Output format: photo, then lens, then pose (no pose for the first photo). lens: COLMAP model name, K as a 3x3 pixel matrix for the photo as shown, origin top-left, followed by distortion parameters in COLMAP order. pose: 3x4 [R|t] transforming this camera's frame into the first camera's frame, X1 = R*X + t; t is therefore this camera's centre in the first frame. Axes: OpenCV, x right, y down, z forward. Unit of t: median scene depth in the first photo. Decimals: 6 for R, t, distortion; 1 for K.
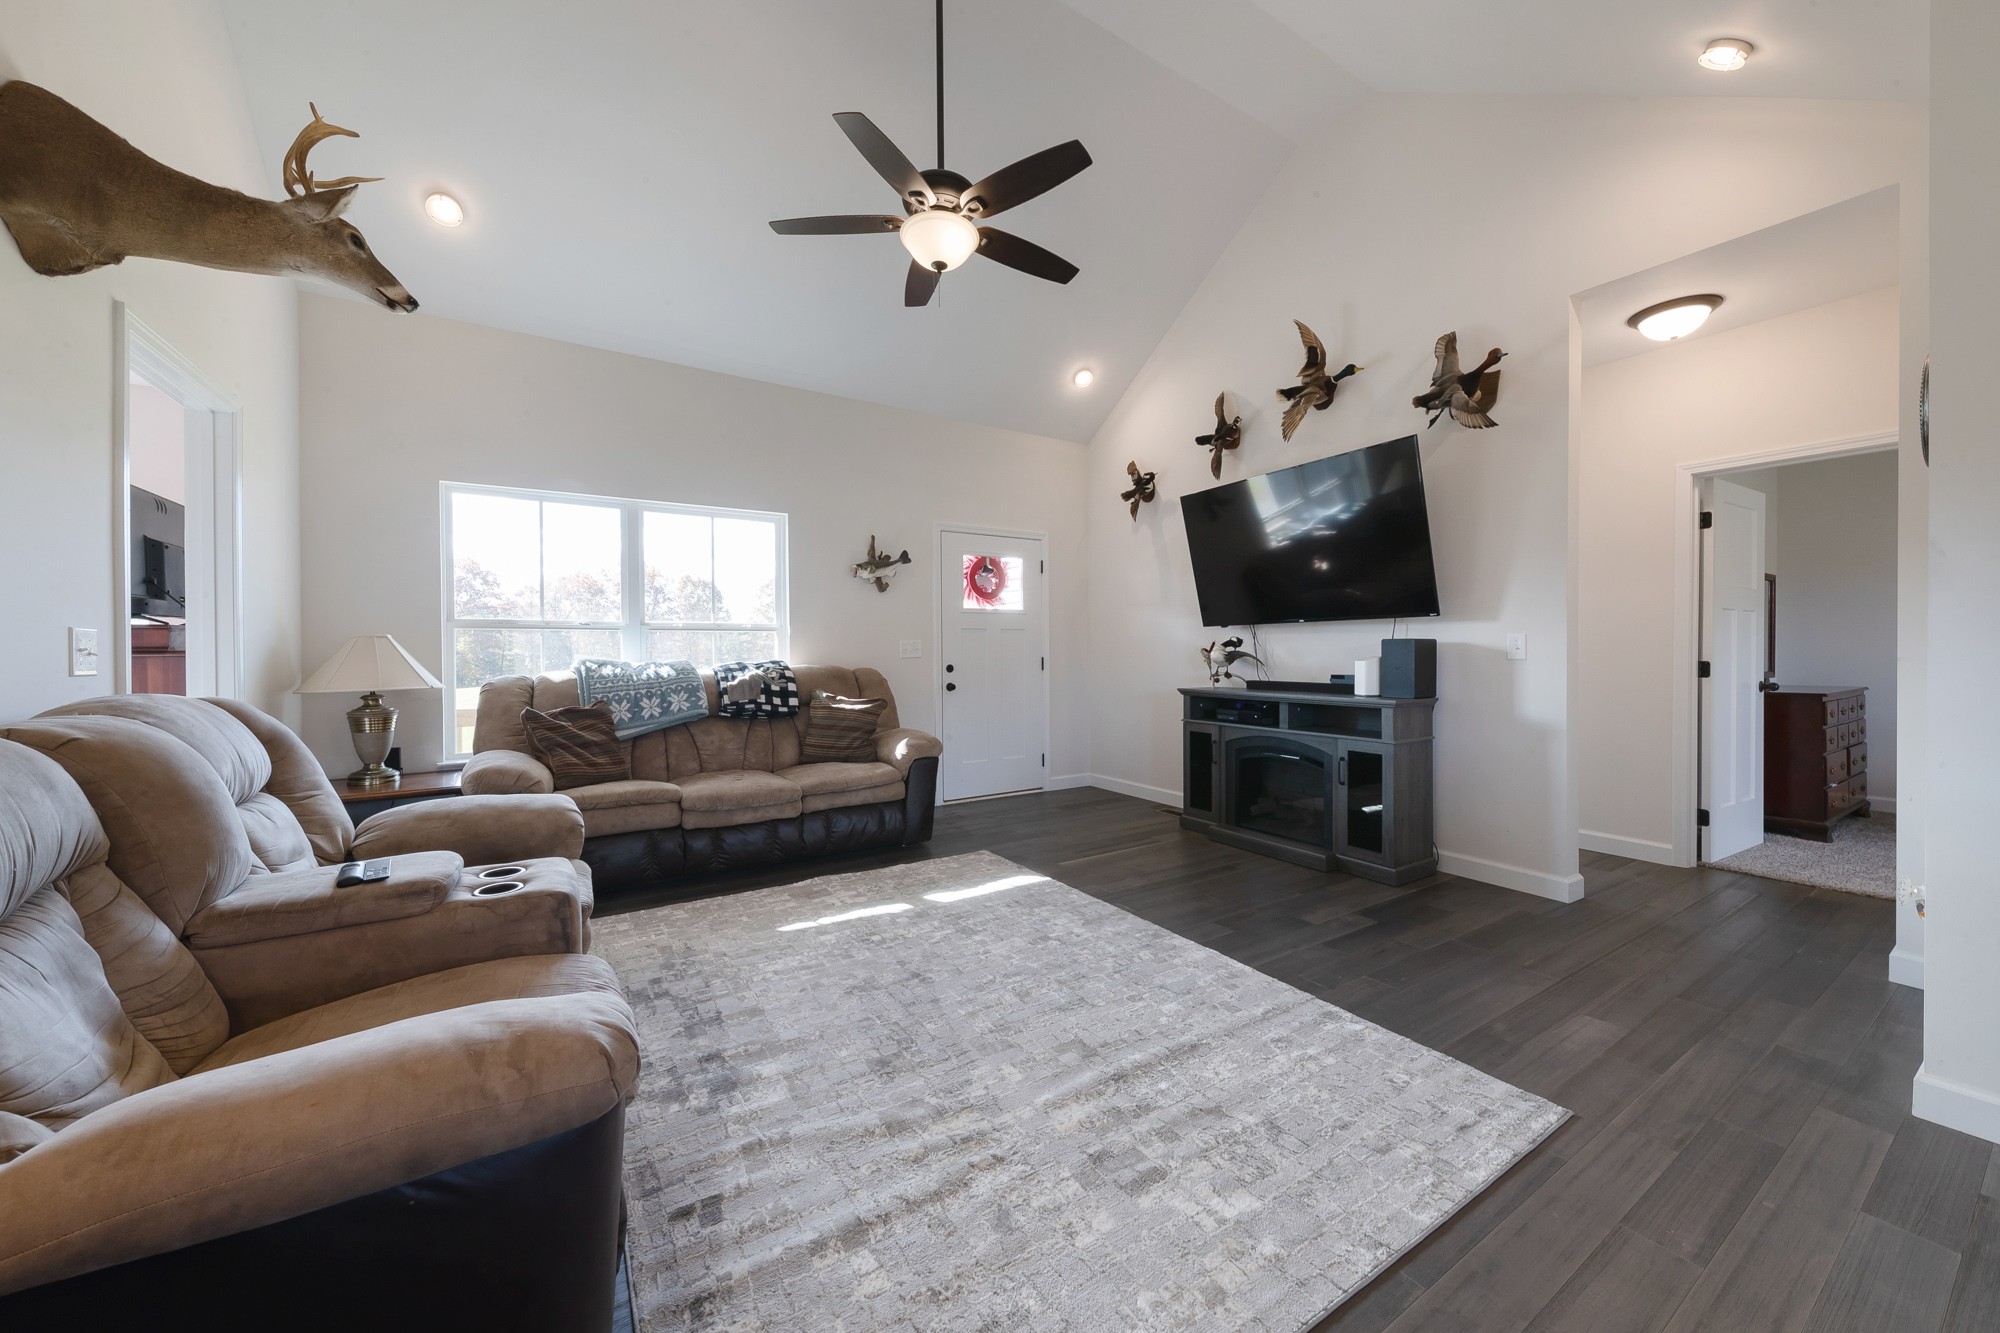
lens RADIAL K [[708.5, 0, 1006.4], [0, 708.5, 653.6], [0, 0, 1]] dist [0.007337, -0.000220]
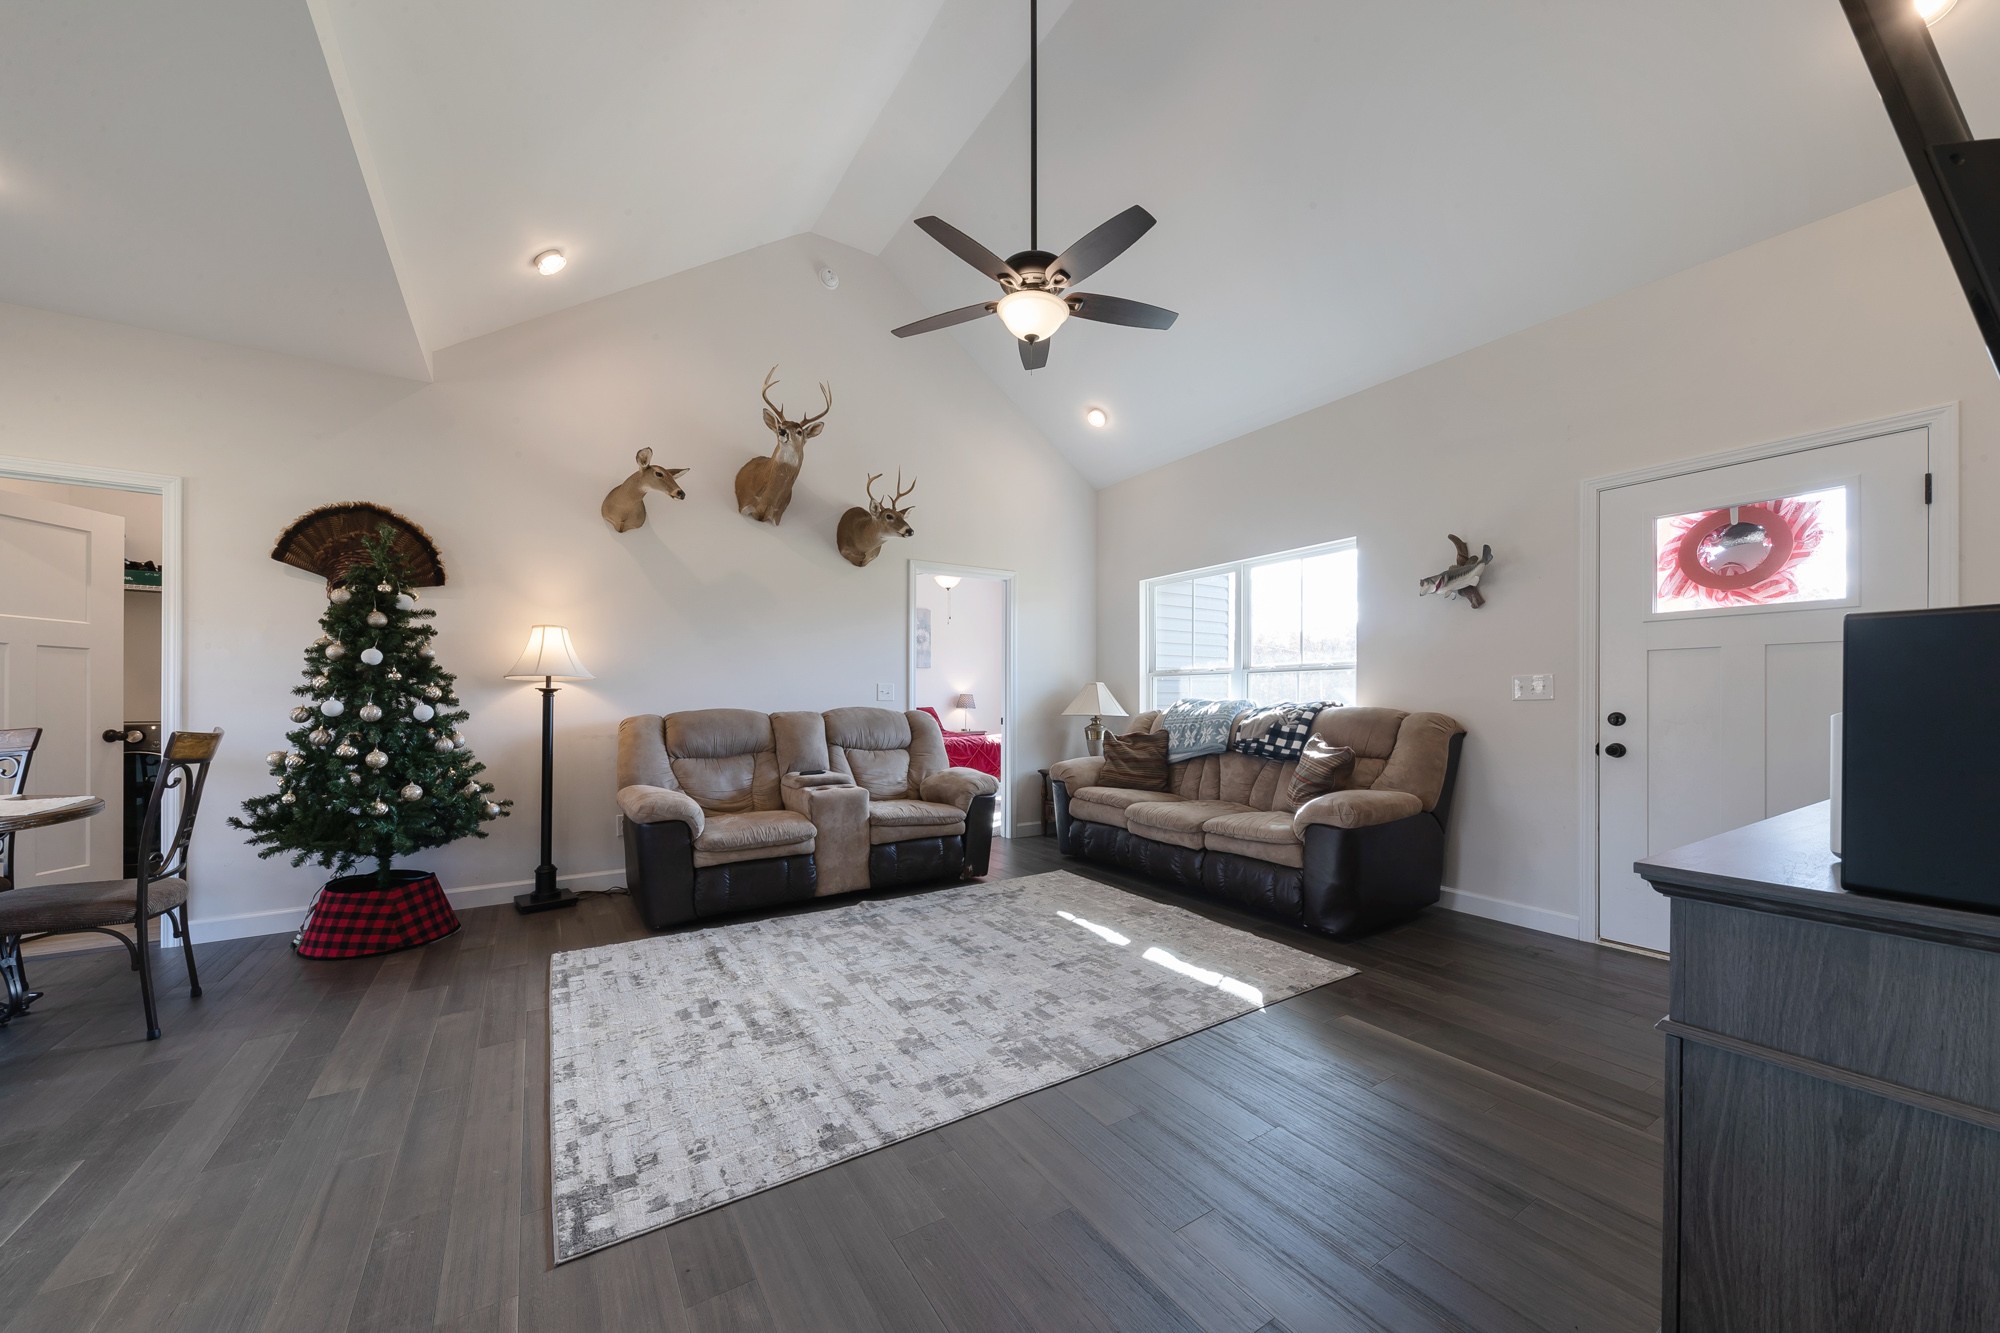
lens RADIAL K [[724.9, 0, 1005.5], [0, 724.9, 694.0], [0, 0, 1]] dist [0.012356, 0.000013]
pose [[0.006931, -0.001341, -0.999975, 0.768669], [-0.002821, 0.999995, -0.001360, 0.003680], [0.999972, 0.002830, 0.006927, 0.709919]]
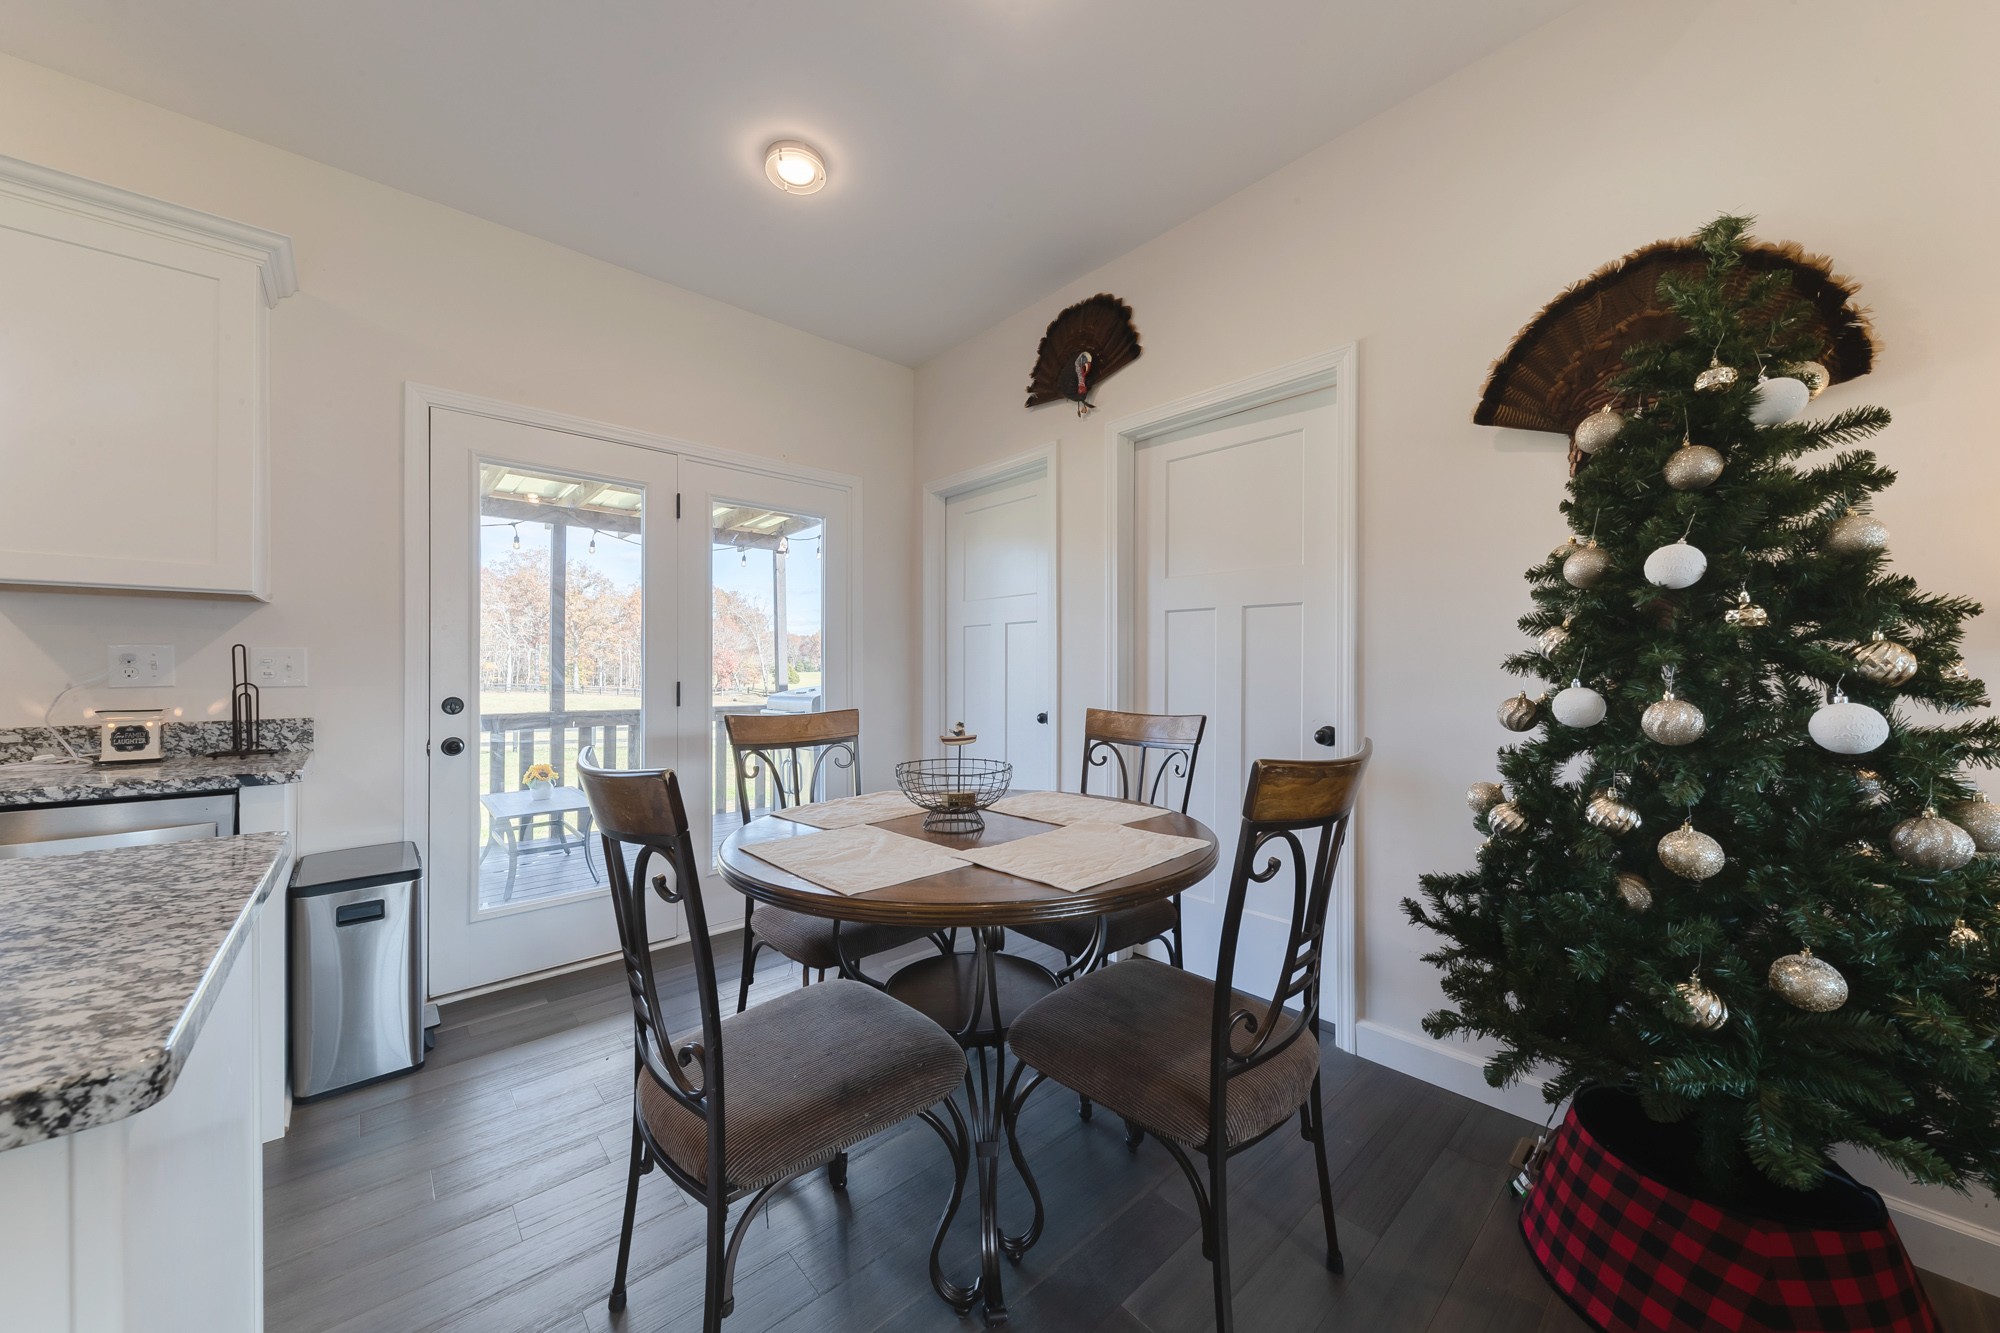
lens RADIAL K [[696.5, 0, 993.3], [0, 696.5, 666.0], [0, 0, 1]] dist [-0.008067, -0.000030]
pose [[-0.986812, 0.003697, -0.161830, 0.252603], [0.004463, 0.999980, -0.004369, 0.003782], [0.161810, -0.005034, -0.986809, 0.221907]]
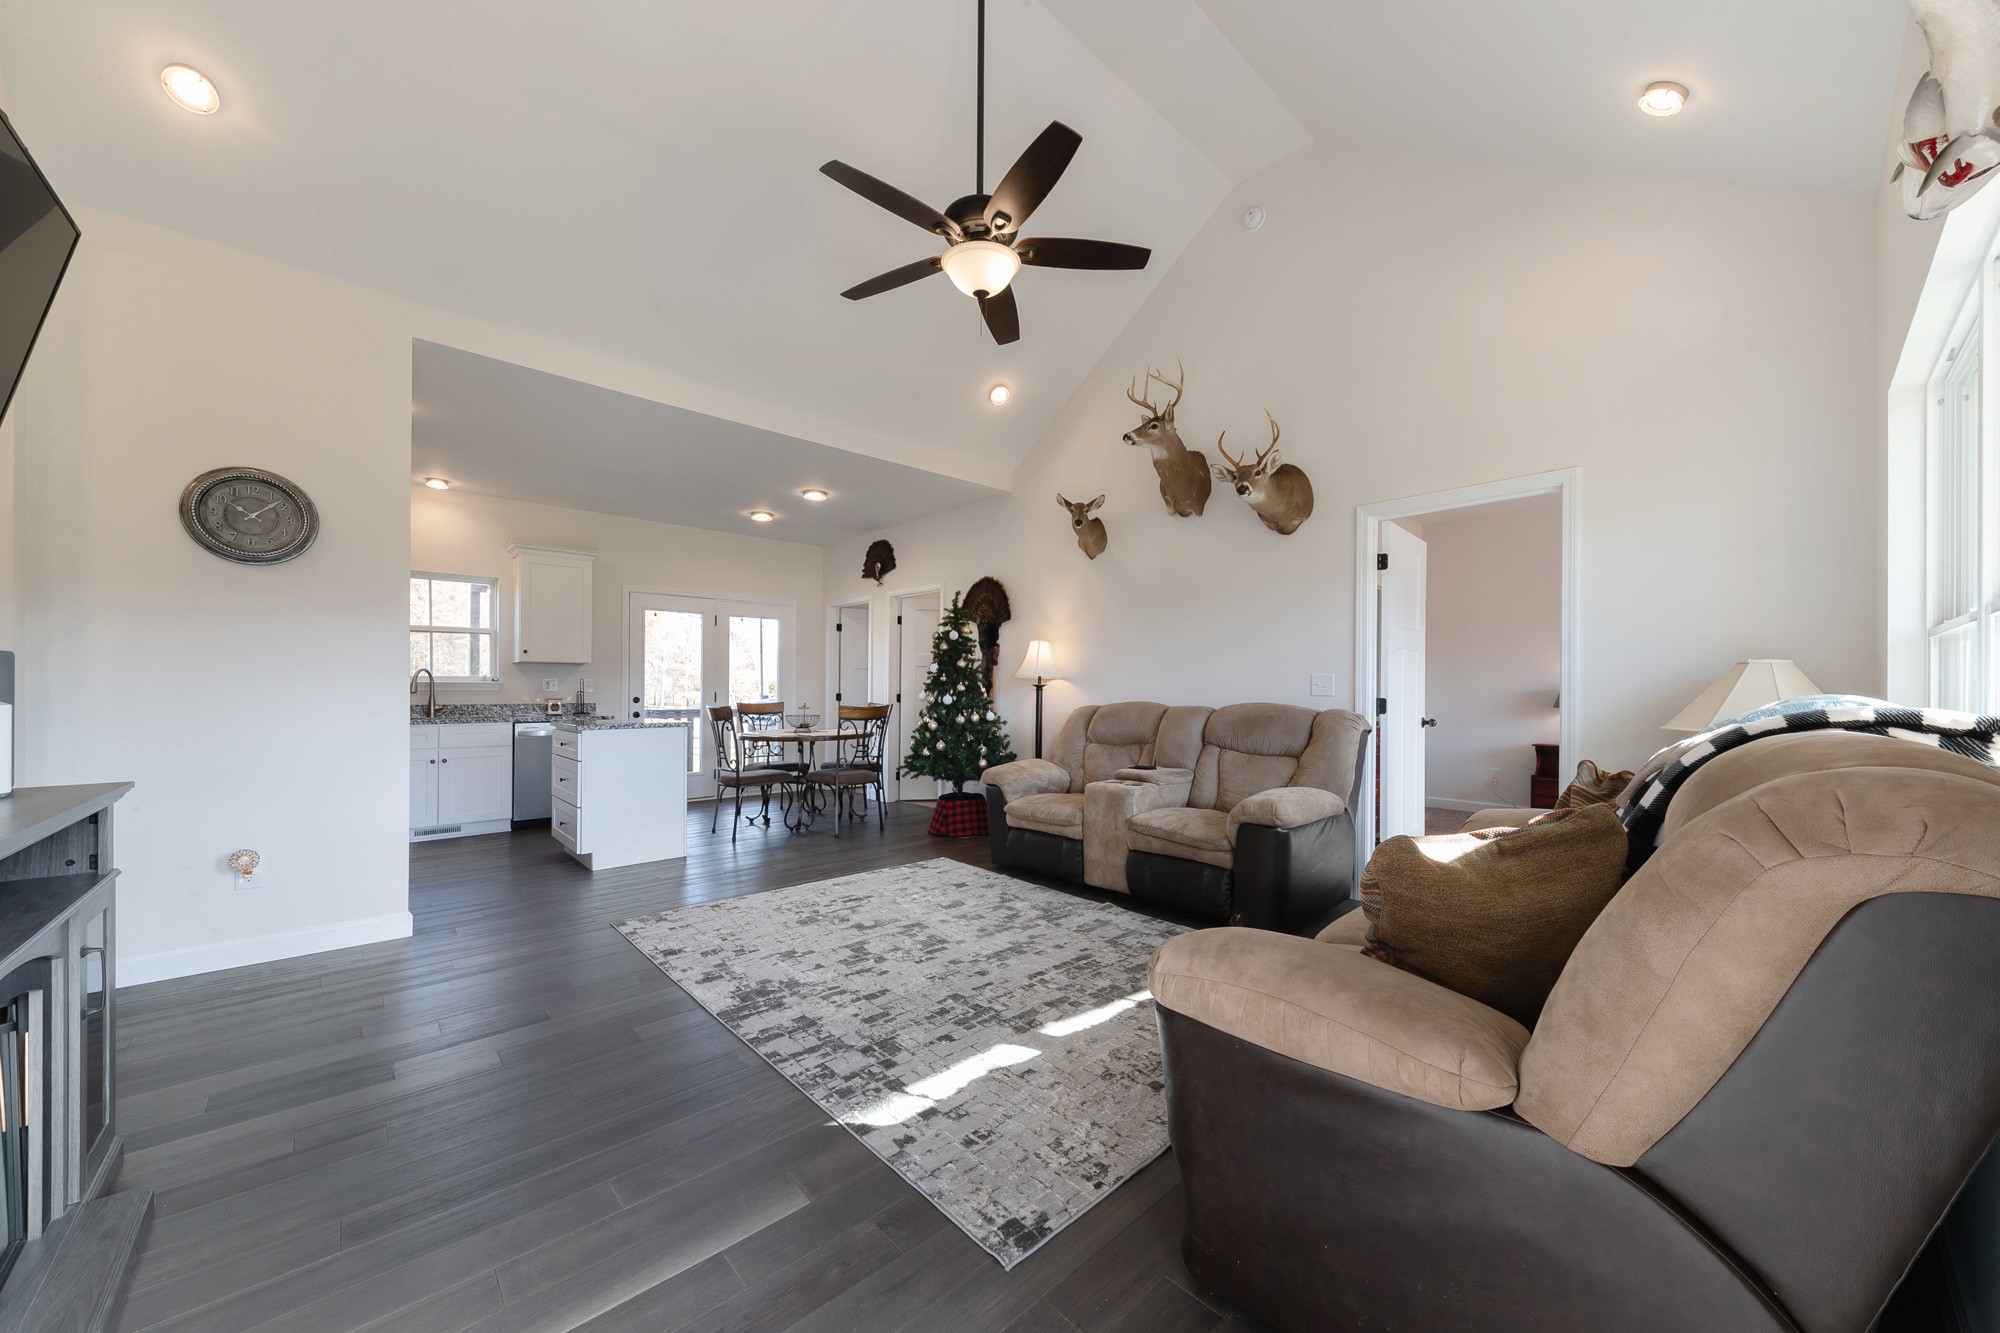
lens RADIAL K [[724.9, 0, 1005.5], [0, 724.9, 694.0], [0, 0, 1]] dist [0.012356, 0.000013]
pose [[-0.985251, 0.000109, -0.171113, 0.033551], [-0.001775, 0.999939, 0.010858, -0.001550], [0.171104, 0.011001, -0.985192, 1.490455]]
